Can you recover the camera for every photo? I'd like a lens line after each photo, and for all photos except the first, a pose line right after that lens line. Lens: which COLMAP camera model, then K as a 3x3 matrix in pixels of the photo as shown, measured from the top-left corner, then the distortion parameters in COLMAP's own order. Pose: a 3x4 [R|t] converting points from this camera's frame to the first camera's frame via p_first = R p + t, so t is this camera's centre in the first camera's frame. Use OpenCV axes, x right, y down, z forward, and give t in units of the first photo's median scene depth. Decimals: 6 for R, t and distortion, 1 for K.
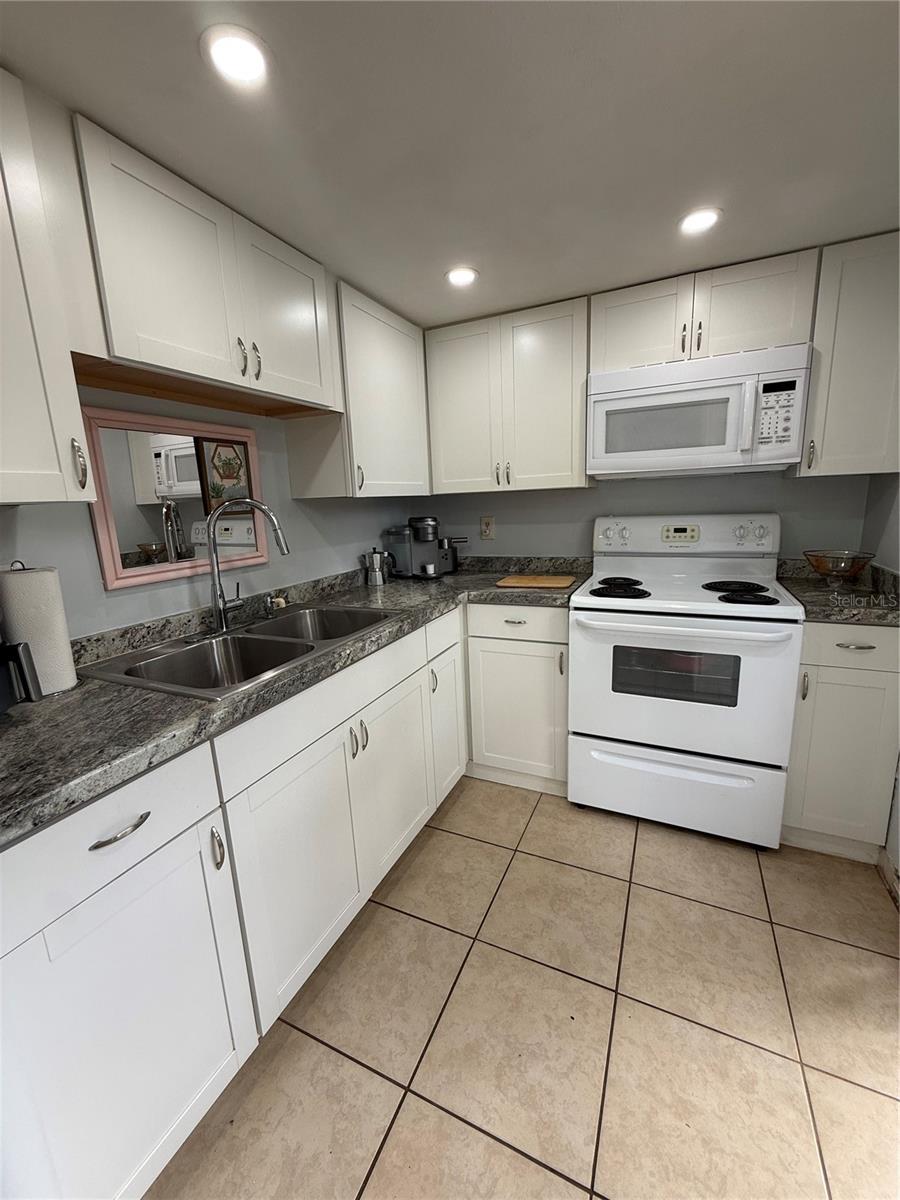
lens RADIAL K [[482.1, 0, 449.3], [0, 482.1, 599.1], [0, 0, 1]] dist [0.002369, 0.000200]
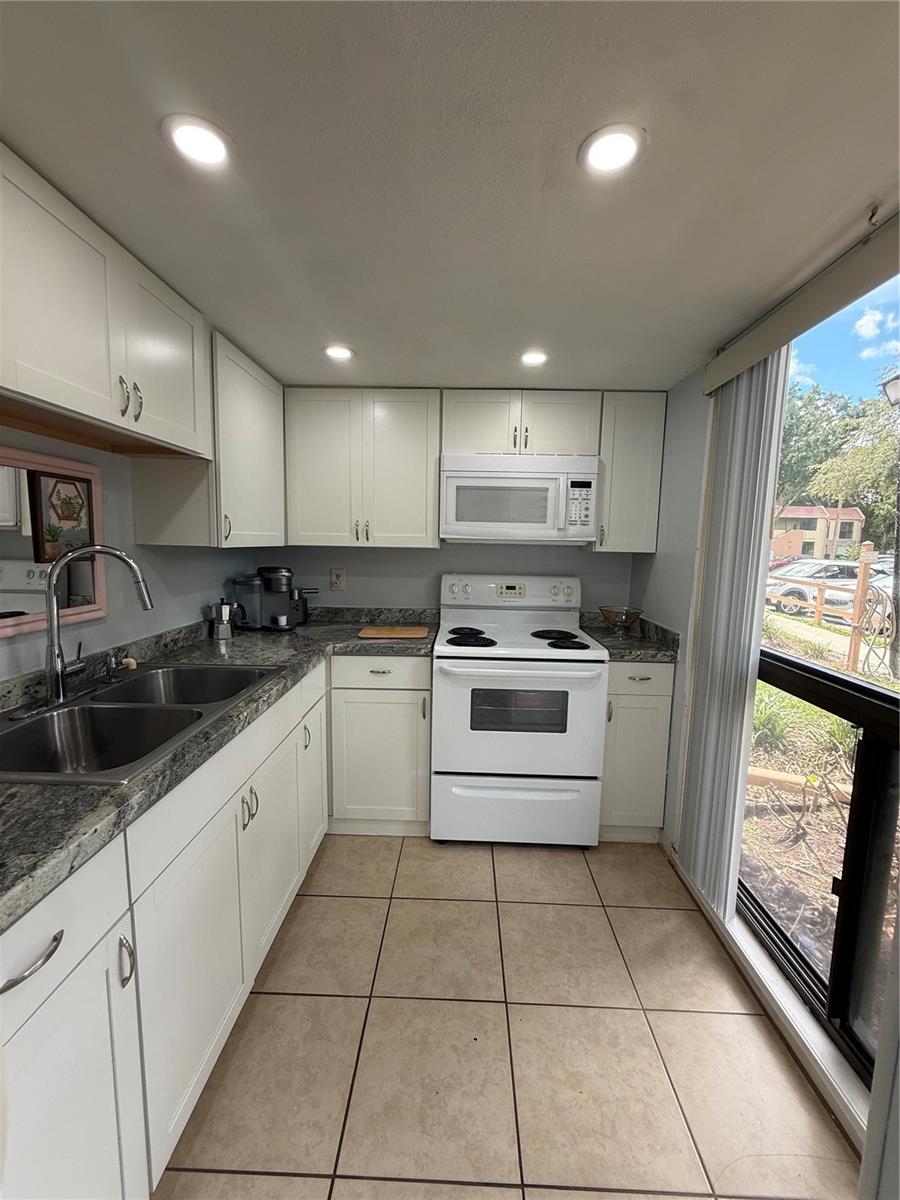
lens RADIAL K [[482.1, 0, 451.9], [0, 482.1, 599.6], [0, 0, 1]] dist [0.002369, 0.000200]
pose [[0.914712, 0.011079, 0.403956, -0.180286], [0.025408, 0.996070, -0.084851, -0.019883], [-0.403308, 0.087878, 0.910835, -0.040661]]
